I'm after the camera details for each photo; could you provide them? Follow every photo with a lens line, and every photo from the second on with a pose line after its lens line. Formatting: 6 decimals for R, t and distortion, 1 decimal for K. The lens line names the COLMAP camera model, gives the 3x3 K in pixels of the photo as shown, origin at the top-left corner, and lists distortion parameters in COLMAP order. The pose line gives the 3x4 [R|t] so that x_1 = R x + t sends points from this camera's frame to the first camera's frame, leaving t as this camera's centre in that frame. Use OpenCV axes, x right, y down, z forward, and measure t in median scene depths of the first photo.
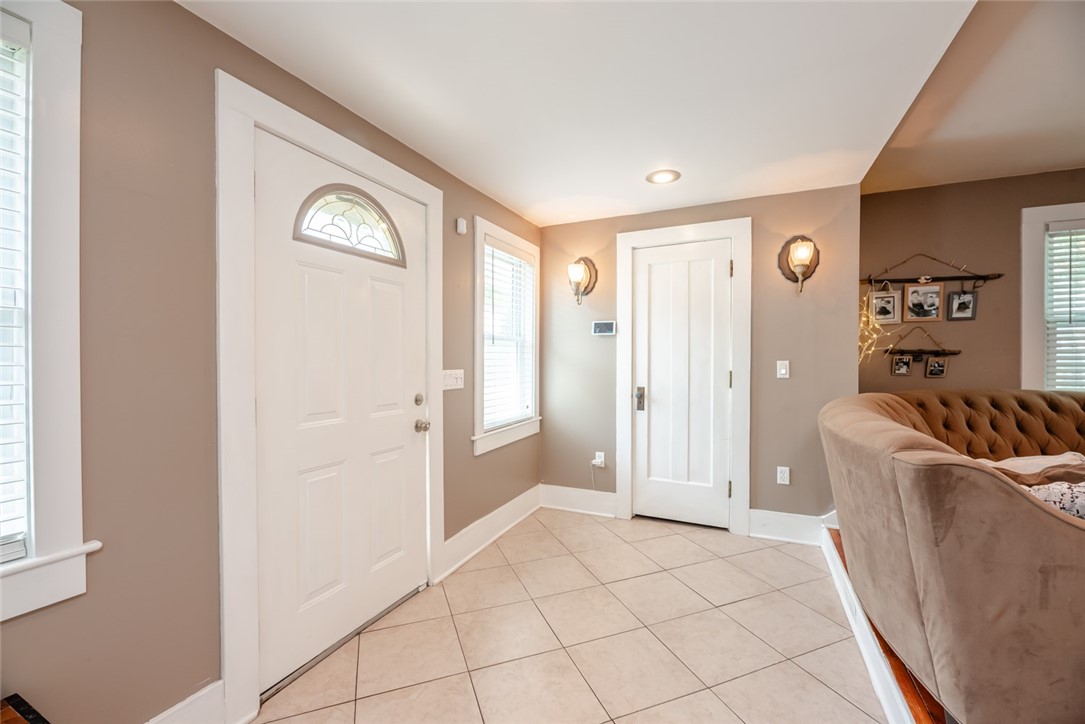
lens RADIAL K [[439.8, 0, 547.5], [0, 439.8, 361.9], [0, 0, 1]] dist [-0.003654, -0.000925]
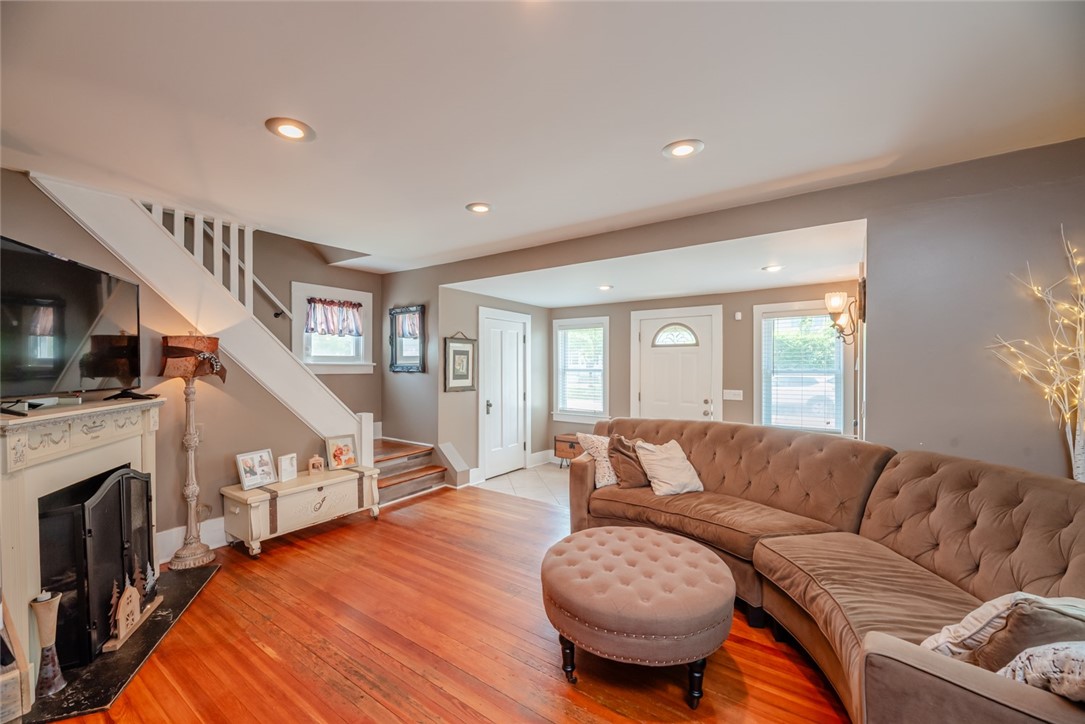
lens RADIAL K [[439.8, 0, 547.5], [0, 439.8, 361.9], [0, 0, 1]] dist [-0.003654, -0.000925]
pose [[-0.179175, -0.005306, -0.983803, 1.534295], [-0.008592, 0.999956, -0.003829, -0.076451], [0.983780, 0.007767, -0.179212, 0.432375]]
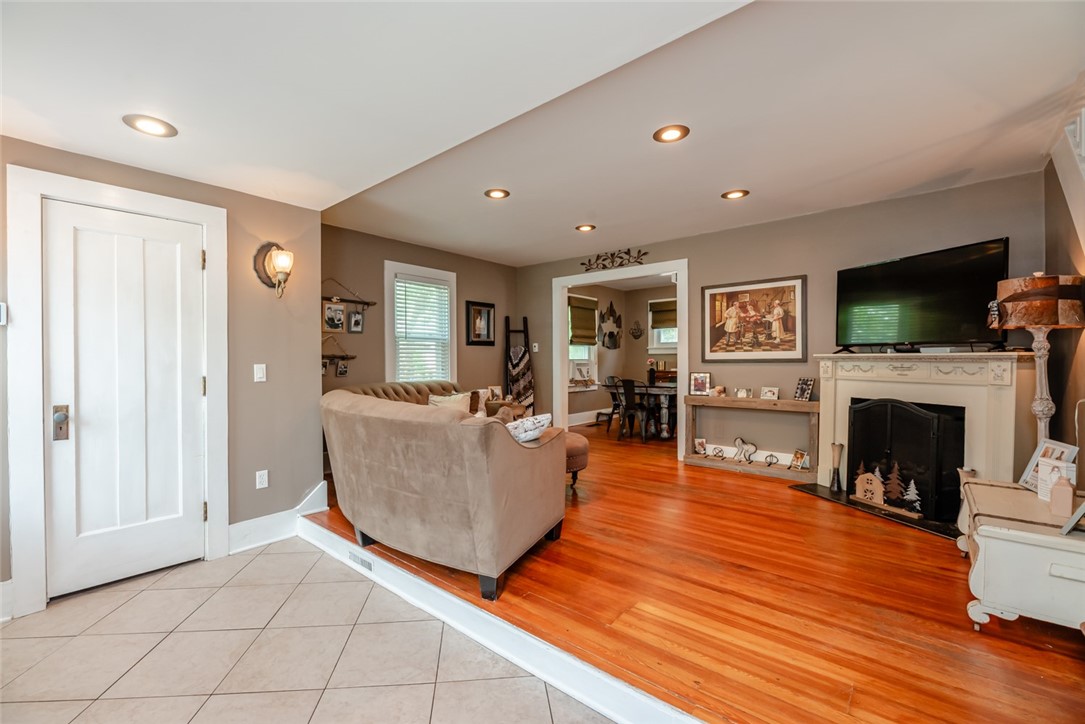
lens RADIAL K [[453.3, 0, 504.8], [0, 453.3, 364.6], [0, 0, 1]] dist [-0.000271, -0.000220]
pose [[0.312641, -0.009371, 0.949825, -0.244577], [0.015429, 0.999870, 0.004786, 0.001697], [-0.949746, 0.013159, 0.312745, 0.139296]]
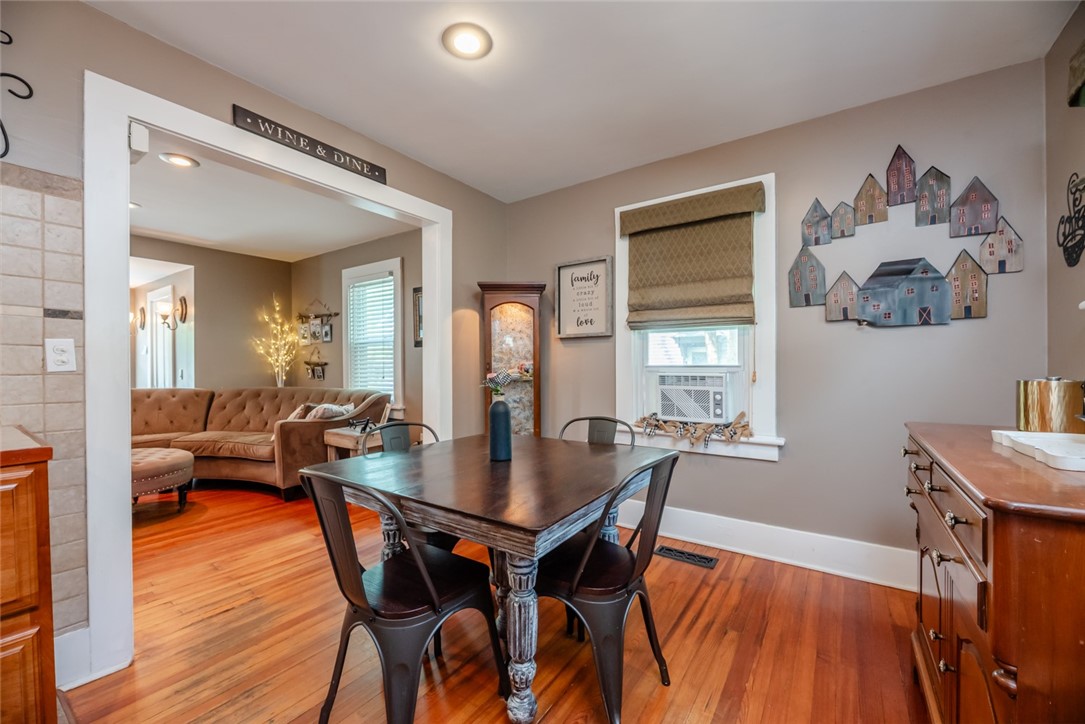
lens RADIAL K [[439.2, 0, 539.7], [0, 439.2, 365.7], [0, 0, 1]] dist [-0.002771, -0.000319]
pose [[0.984557, -0.002896, -0.175040, 2.026739], [0.001533, 0.999967, -0.007921, -0.002229], [0.175058, 0.007531, 0.984529, -0.389872]]
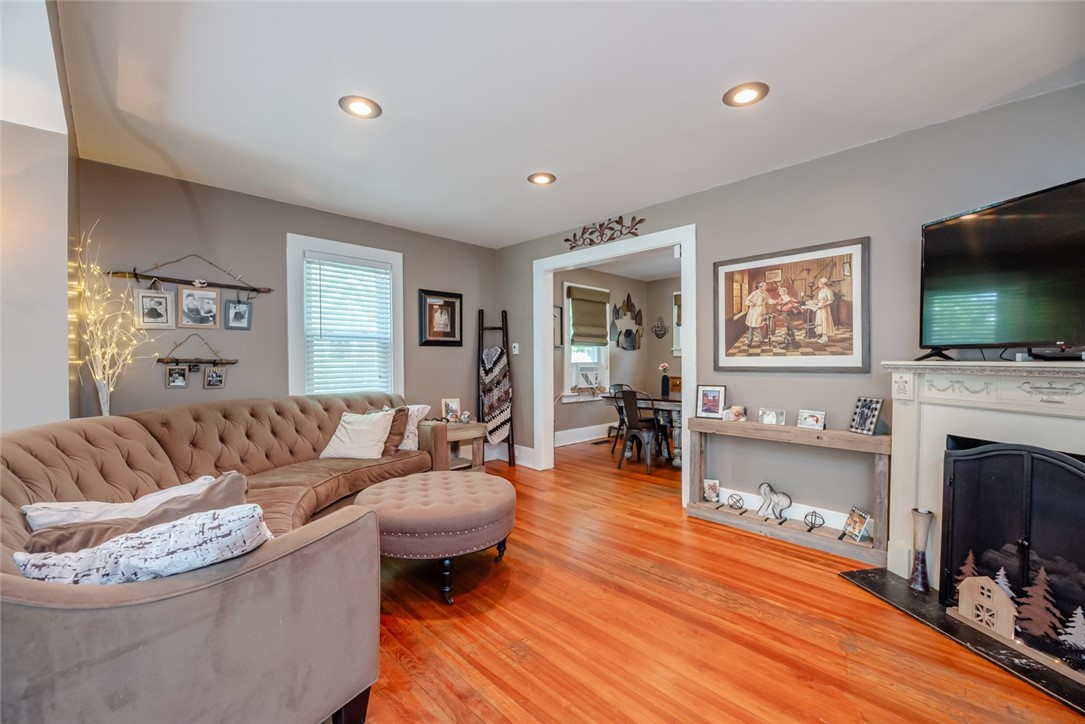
lens RADIAL K [[442.4, 0, 536.1], [0, 442.4, 362.8], [0, 0, 1]] dist [-0.002320, -0.002444]
pose [[0.368352, -0.005311, 0.929671, 0.269940], [0.012439, 0.999922, 0.000784, -0.012486], [-0.929603, 0.011275, 0.368390, -0.002582]]
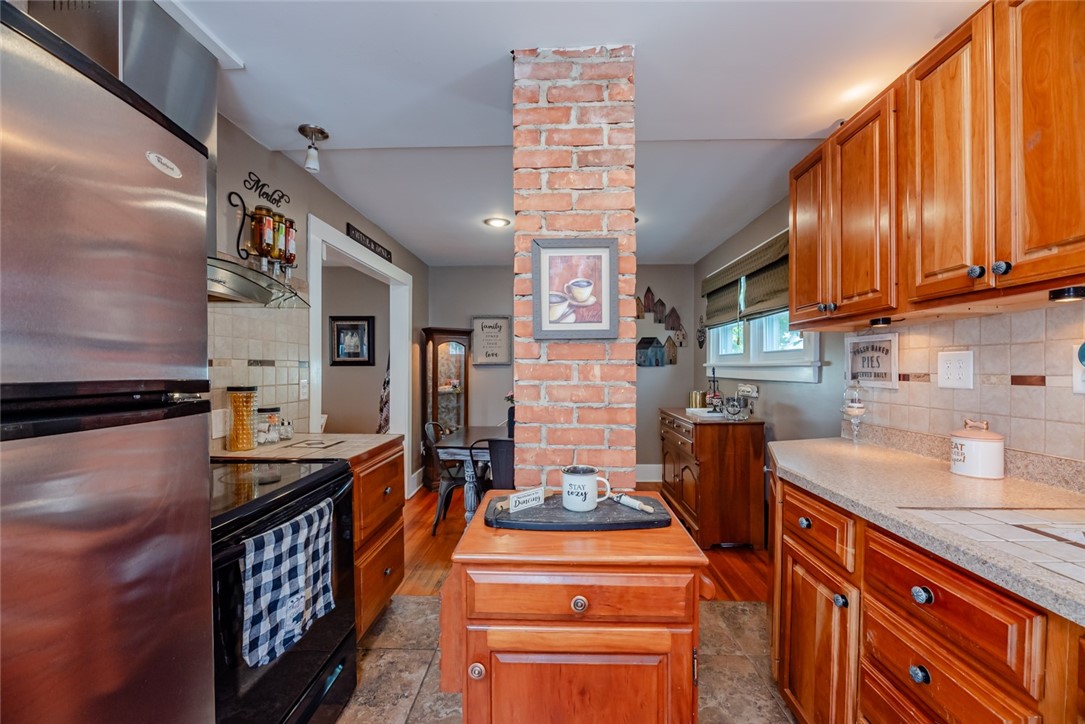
lens RADIAL K [[439.8, 0, 547.5], [0, 439.8, 361.9], [0, 0, 1]] dist [-0.003654, -0.000925]
pose [[0.920653, 0.007744, 0.390306, 1.527667], [0.000441, 0.999782, -0.020877, -0.050447], [-0.390383, 0.019393, 0.920448, -0.907728]]
